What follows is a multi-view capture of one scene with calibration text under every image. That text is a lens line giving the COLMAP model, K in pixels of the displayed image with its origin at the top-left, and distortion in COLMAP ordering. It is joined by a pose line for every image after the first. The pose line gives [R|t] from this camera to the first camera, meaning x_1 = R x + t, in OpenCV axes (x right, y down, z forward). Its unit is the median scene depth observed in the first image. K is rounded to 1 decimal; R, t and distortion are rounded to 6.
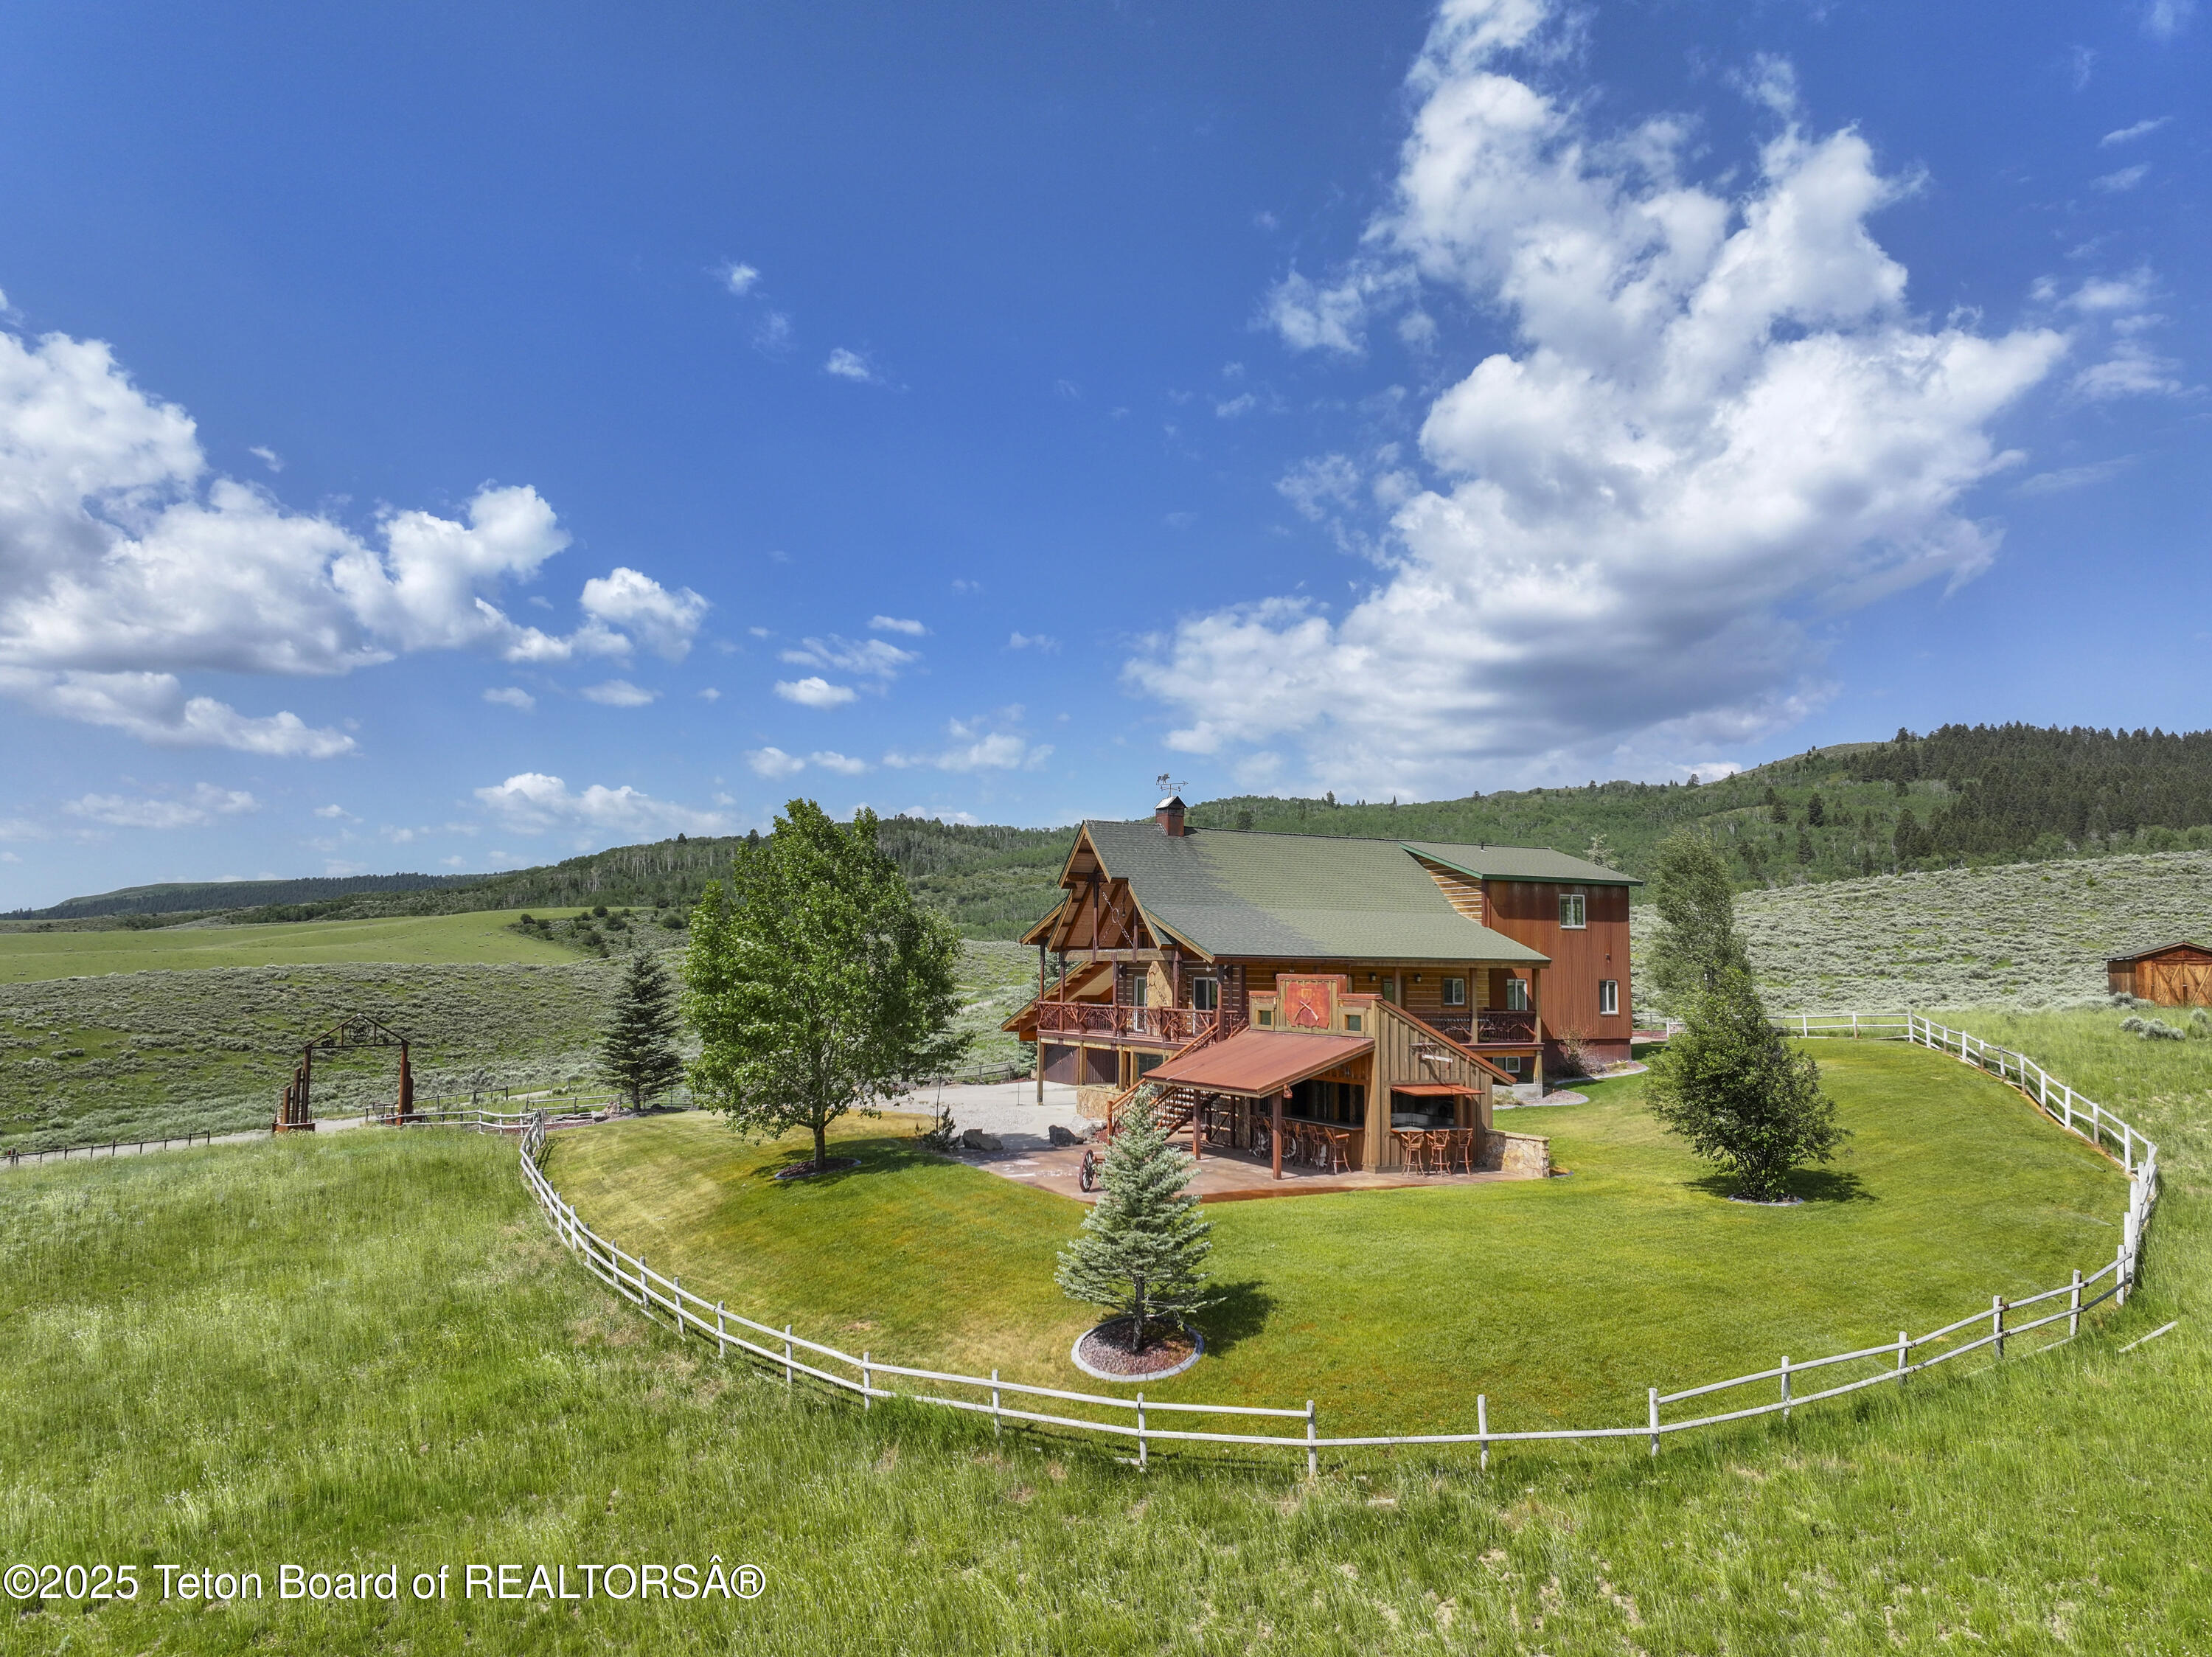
lens RADIAL K [[1580.9, 0, 1113.3], [0, 1580.9, 822.8], [0, 0, 1]] dist [0.016404, -0.001832]
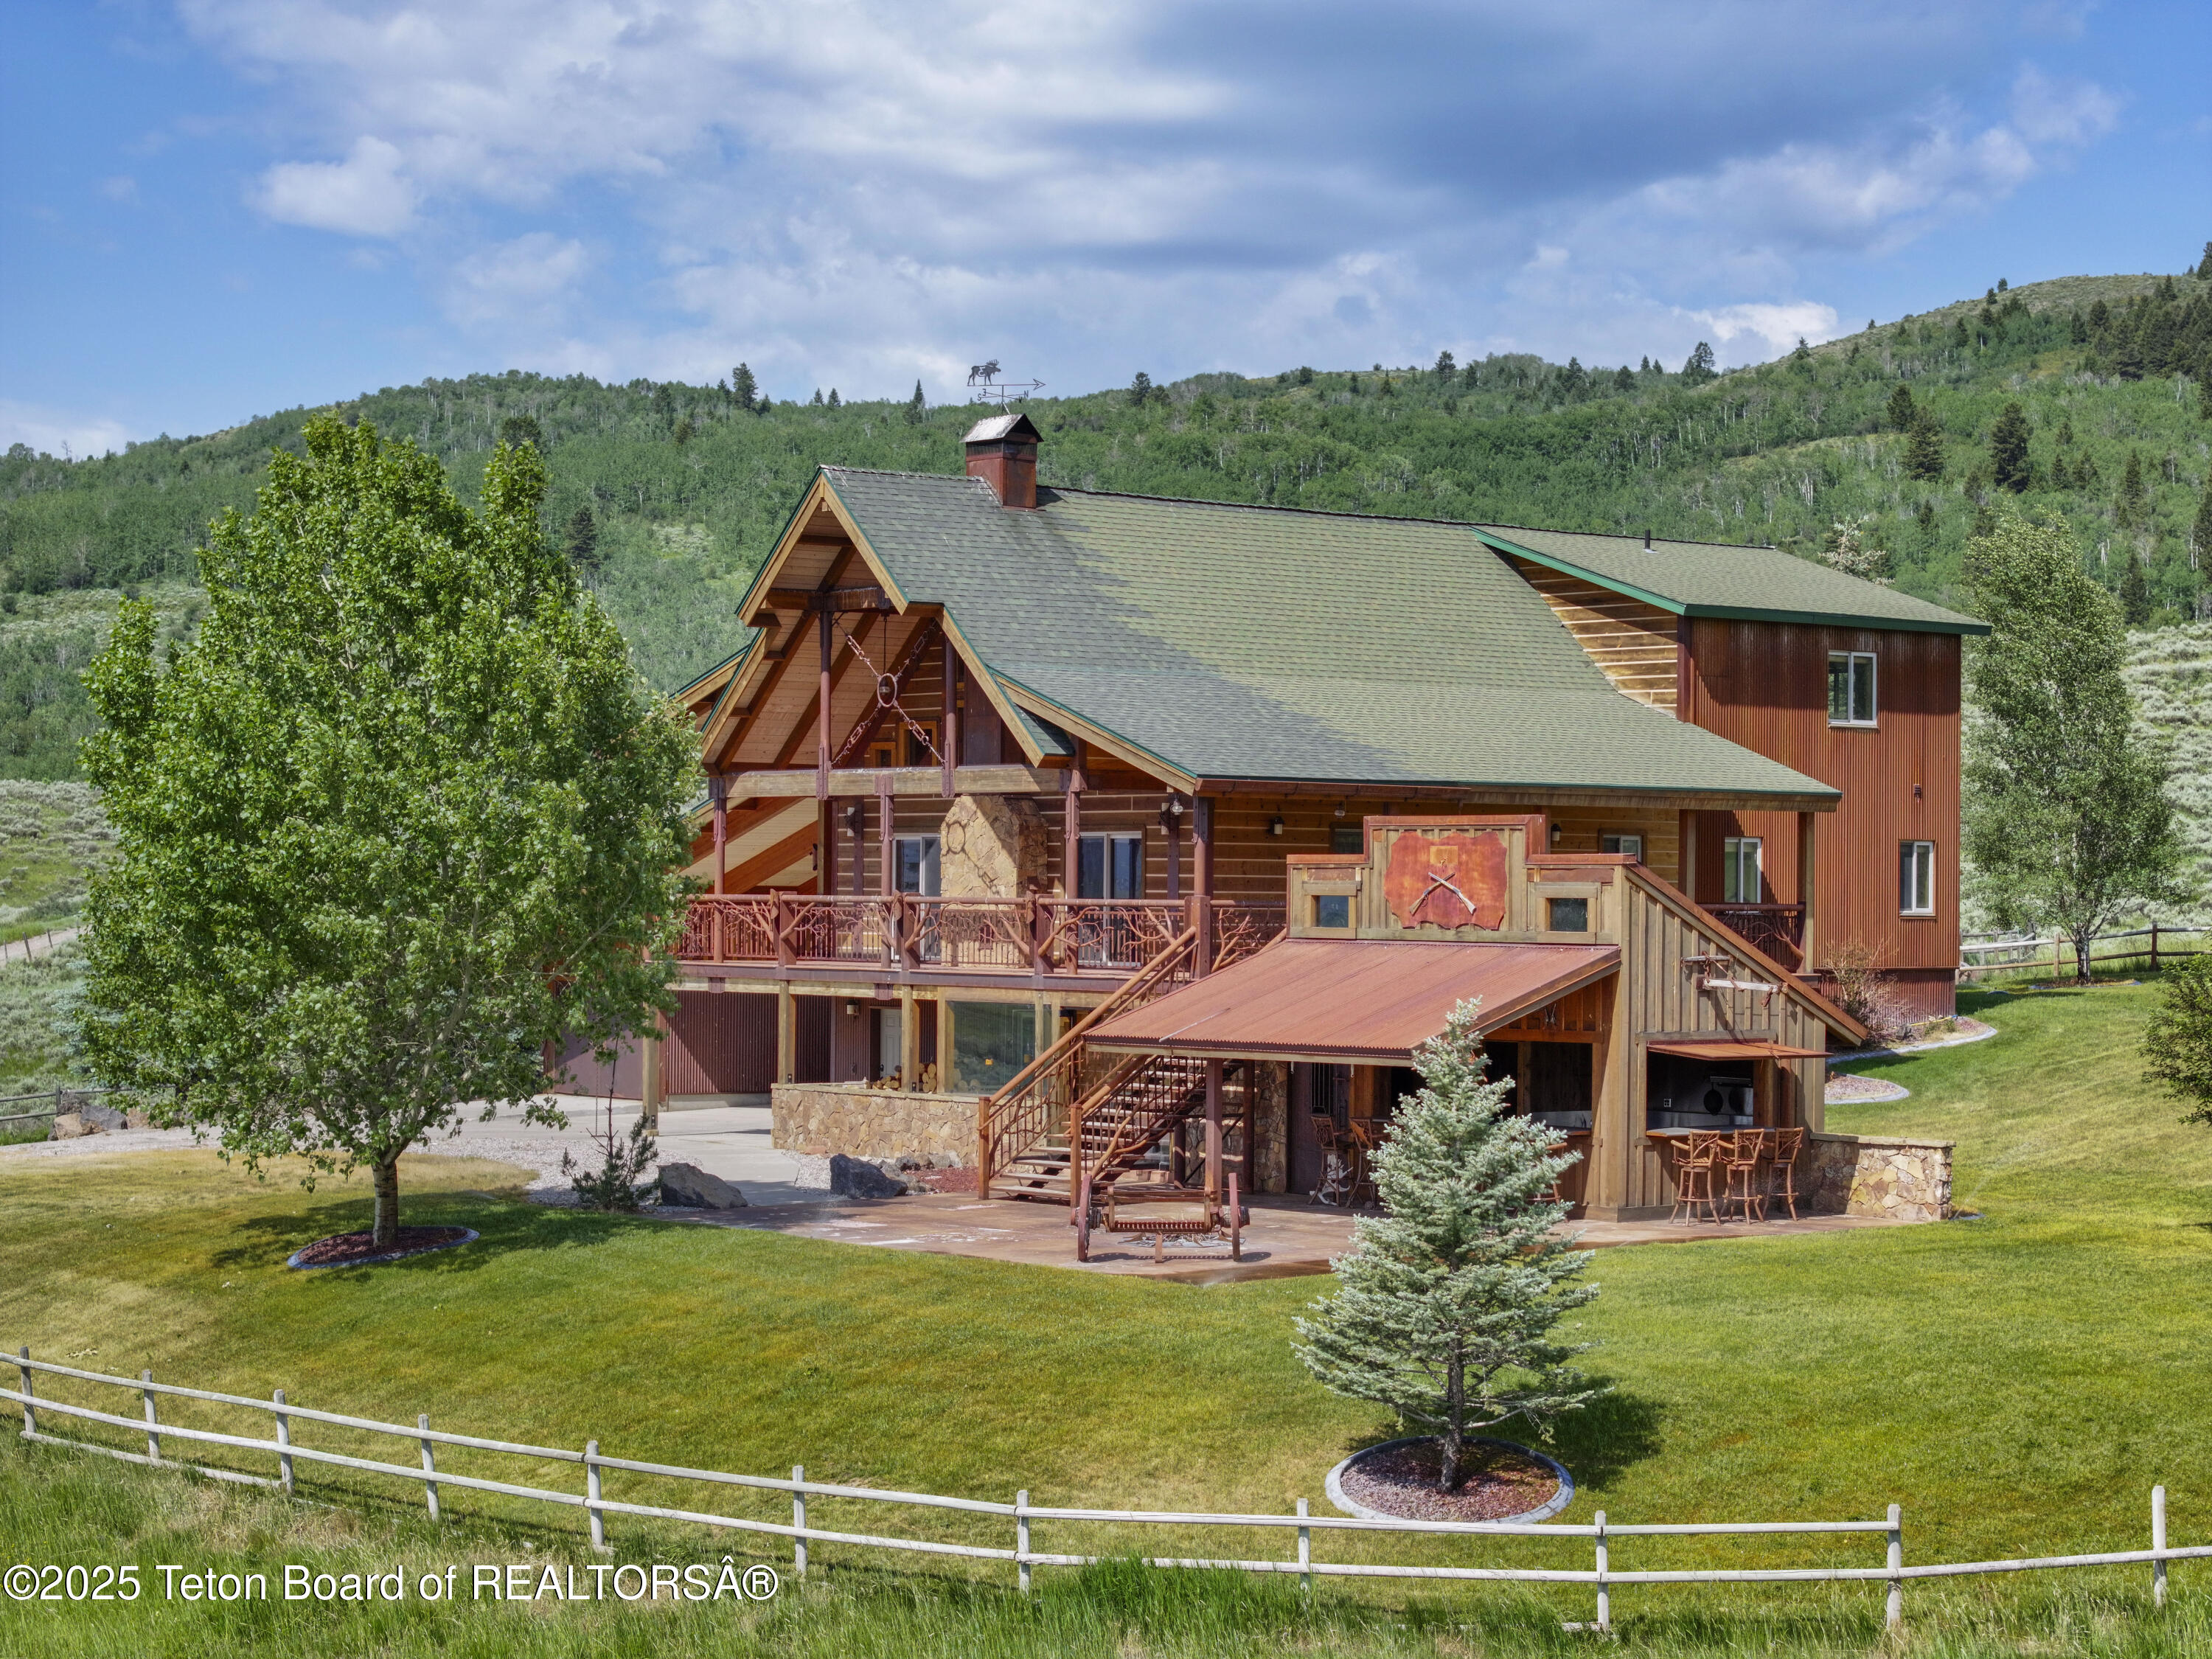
lens RADIAL K [[4561.1, 0, 1106.0], [0, 4561.1, 829.5], [0, 0, 1]] dist [-0.320206, 2.155875]
pose [[0.973369, 0.000638, 0.229244, -0.221336], [-0.019832, 0.996481, 0.081435, -0.005508], [-0.228386, -0.083813, 0.969956, -0.216262]]
